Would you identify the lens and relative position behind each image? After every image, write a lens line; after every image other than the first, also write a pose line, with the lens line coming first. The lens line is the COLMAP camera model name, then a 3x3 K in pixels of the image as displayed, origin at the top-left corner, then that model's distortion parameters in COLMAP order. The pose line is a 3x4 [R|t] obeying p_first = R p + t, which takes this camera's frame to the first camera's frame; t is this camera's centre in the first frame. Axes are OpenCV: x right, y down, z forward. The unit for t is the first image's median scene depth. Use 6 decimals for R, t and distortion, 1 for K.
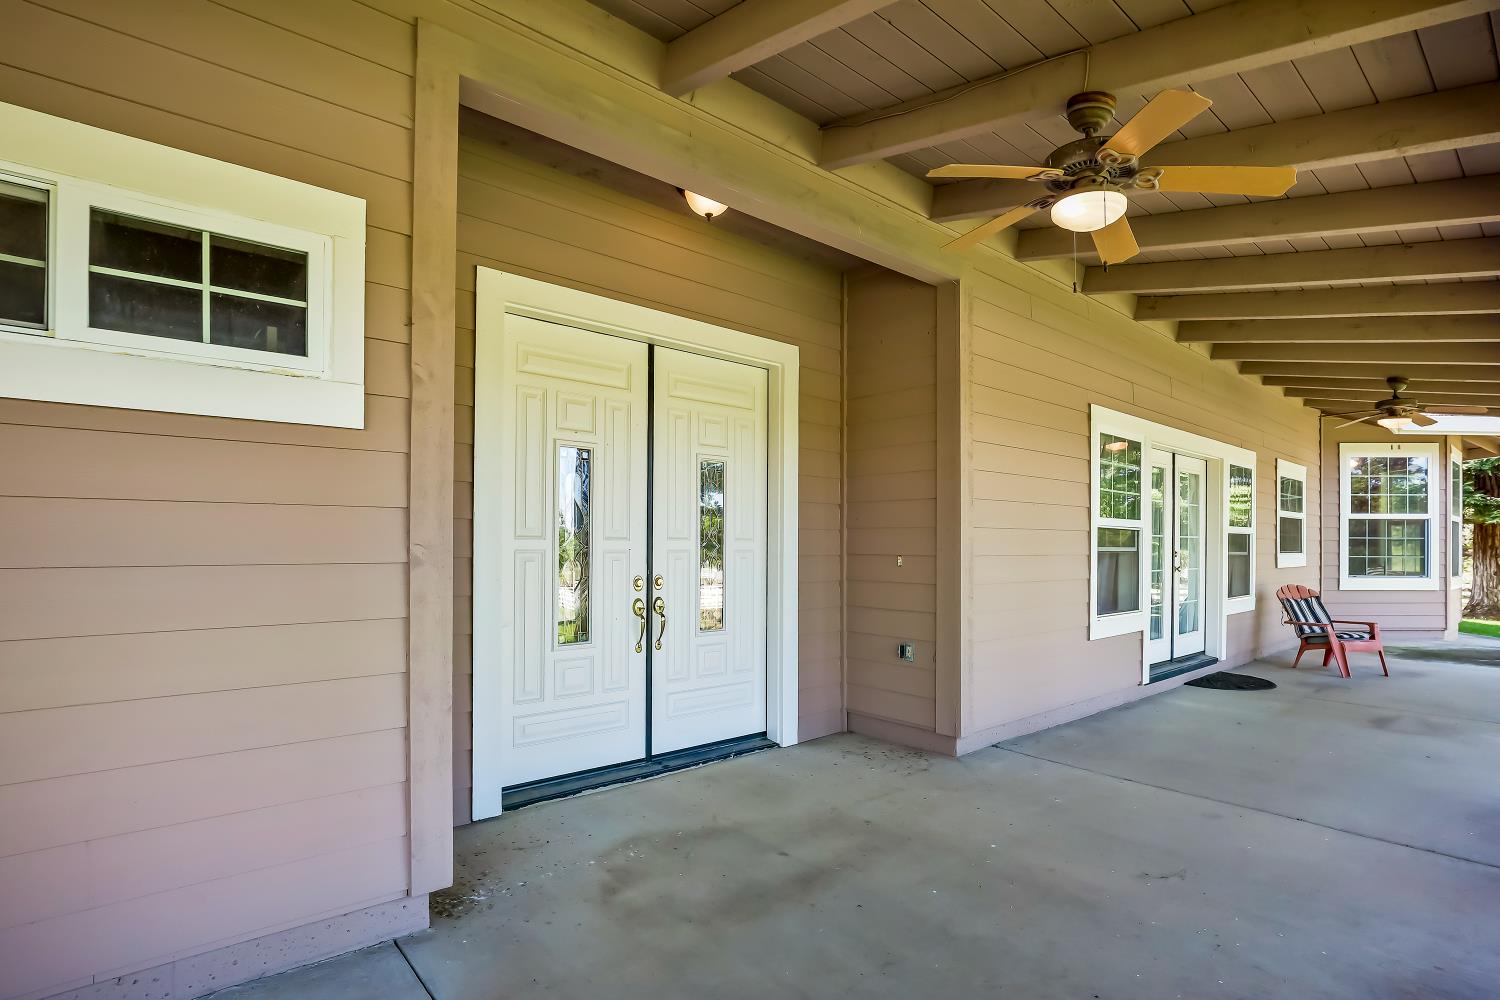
lens RADIAL K [[731.5, 0, 754.5], [0, 731.5, 534.7], [0, 0, 1]] dist [-0.017864, -0.000646]
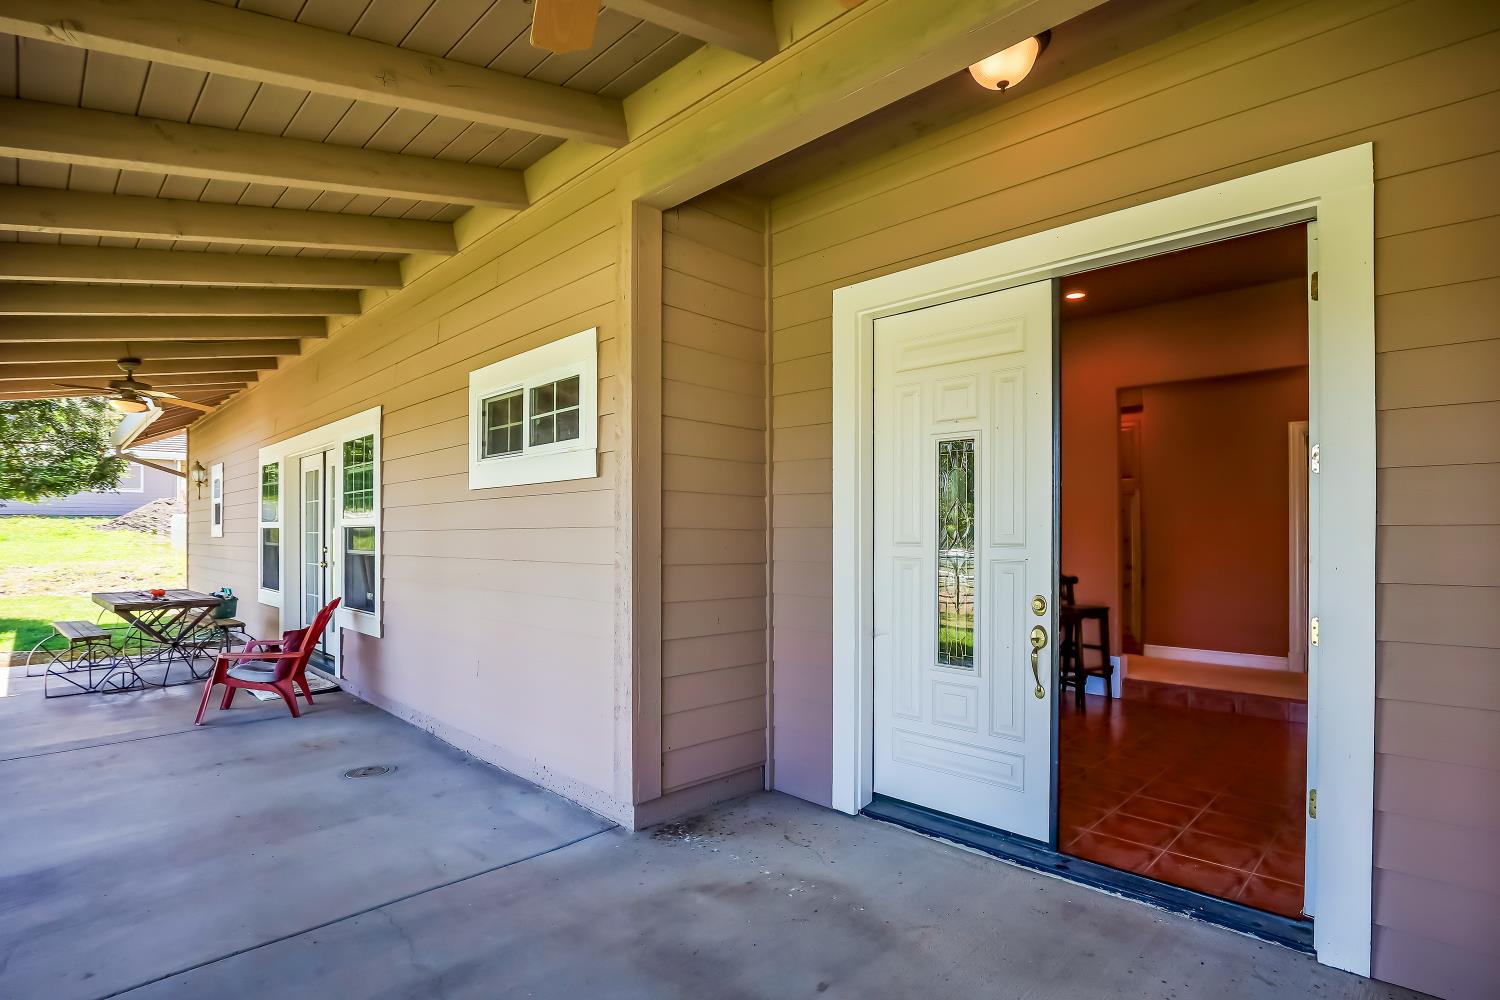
lens RADIAL K [[731.5, 0, 754.5], [0, 731.5, 534.7], [0, 0, 1]] dist [-0.017864, -0.000646]
pose [[0.098480, -0.008381, -0.995104, 0.711322], [0.012207, 0.999899, -0.007213, -0.005444], [0.995064, -0.011437, 0.098573, 0.816206]]
